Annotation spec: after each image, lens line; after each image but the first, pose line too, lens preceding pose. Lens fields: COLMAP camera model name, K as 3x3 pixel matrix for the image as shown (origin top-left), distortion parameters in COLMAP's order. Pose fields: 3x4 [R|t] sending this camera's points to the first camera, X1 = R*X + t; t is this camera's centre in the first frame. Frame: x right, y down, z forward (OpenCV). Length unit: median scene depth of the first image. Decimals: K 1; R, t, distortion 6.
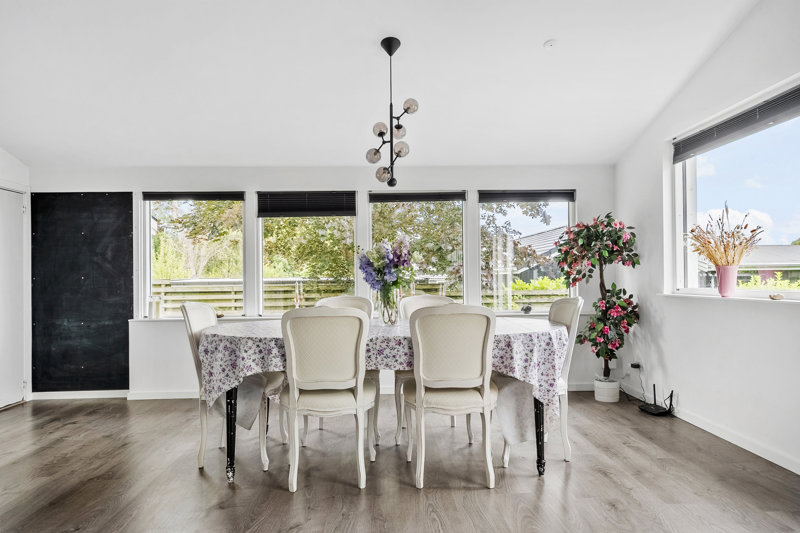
lens RADIAL K [[531.5, 0, 401.4], [0, 531.5, 274.9], [0, 0, 1]] dist [0.004441, 0.000378]
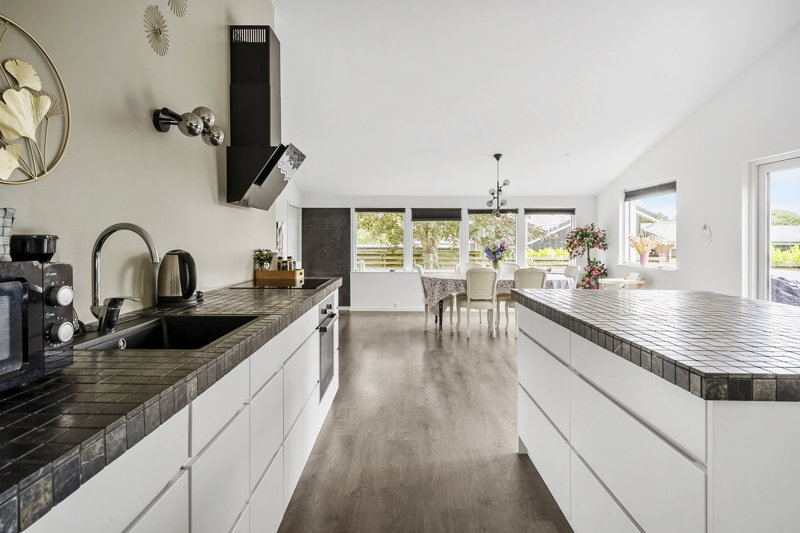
lens RADIAL K [[445.2, 0, 397.0], [0, 445.2, 238.0], [0, 0, 1]] dist [0.003257, 0.000188]
pose [[0.998871, 0.015253, -0.044990, -0.274061], [-0.015261, 0.999884, 0.000145, -0.049616], [0.044987, 0.000542, 0.998987, -0.720790]]
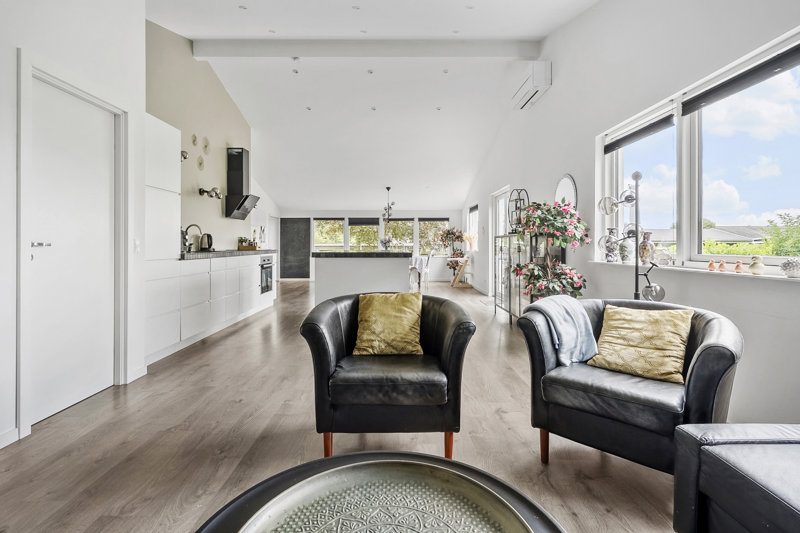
lens RADIAL K [[393.0, 0, 401.3], [0, 393.0, 229.2], [0, 0, 1]] dist [0.000060, 0.000009]
pose [[0.999571, 0.010886, -0.027172, 0.122345], [-0.011806, 0.999355, -0.033927, -0.012350], [0.026786, 0.034234, 0.999055, -1.486999]]
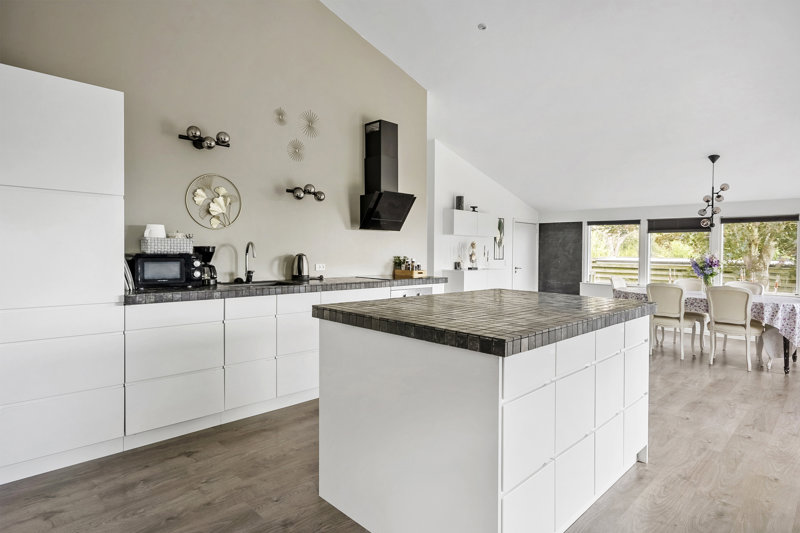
lens RADIAL K [[439.7, 0, 402.6], [0, 439.7, 250.3], [0, 0, 1]] dist [0.001471, 0.000720]
pose [[0.684570, 0.022285, -0.728606, 0.297465], [-0.018549, 0.999741, 0.013151, -0.056892], [0.728711, 0.004512, 0.684806, -0.762083]]
